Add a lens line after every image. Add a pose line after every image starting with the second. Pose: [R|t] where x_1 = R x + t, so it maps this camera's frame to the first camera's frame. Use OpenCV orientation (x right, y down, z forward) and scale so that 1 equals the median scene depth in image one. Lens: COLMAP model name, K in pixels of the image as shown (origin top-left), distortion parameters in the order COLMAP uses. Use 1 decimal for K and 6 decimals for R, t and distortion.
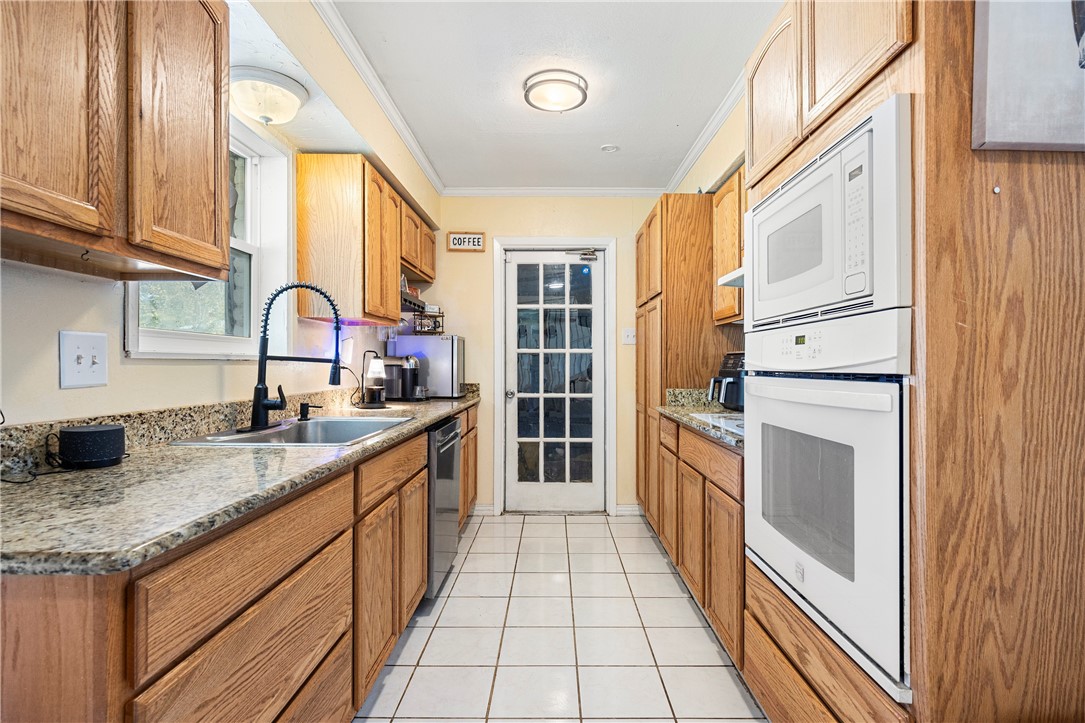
lens RADIAL K [[564.5, 0, 544.3], [0, 564.5, 366.8], [0, 0, 1]] dist [0.006593, -0.001505]
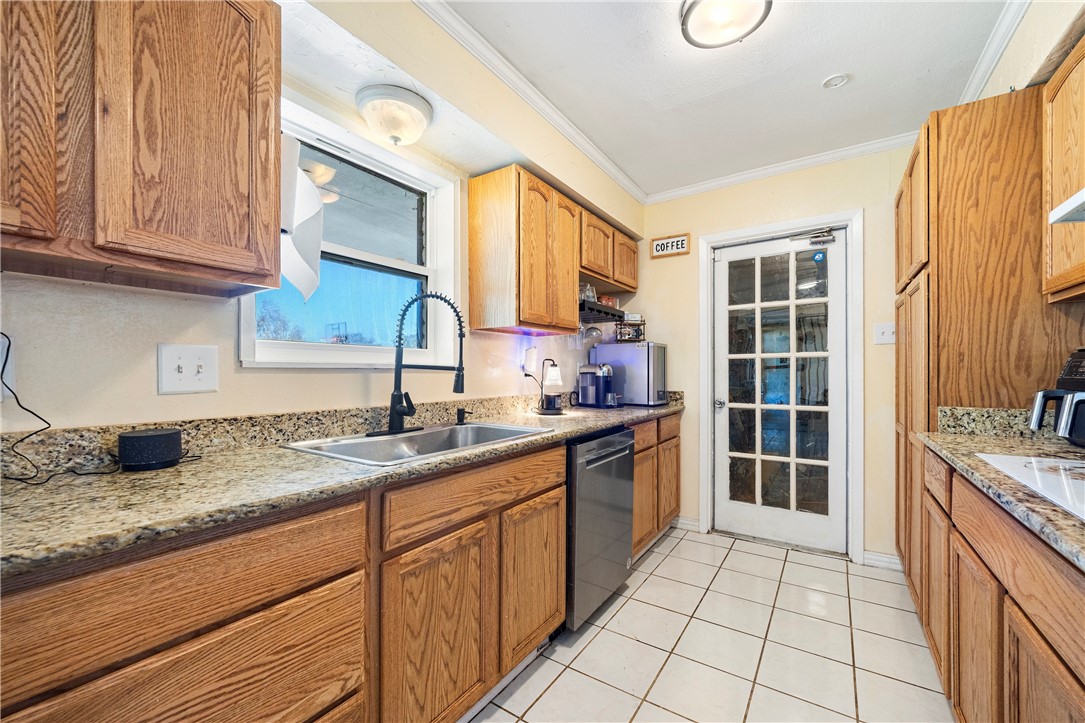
lens RADIAL K [[436.8, 0, 524.3], [0, 436.8, 374.9], [0, 0, 1]] dist [0.001842, -0.000321]
pose [[0.823393, -0.002449, -0.567467, 0.111359], [0.002978, 0.999996, 0.000006, 0.000750], [0.567464, -0.001695, 0.823396, 0.312157]]
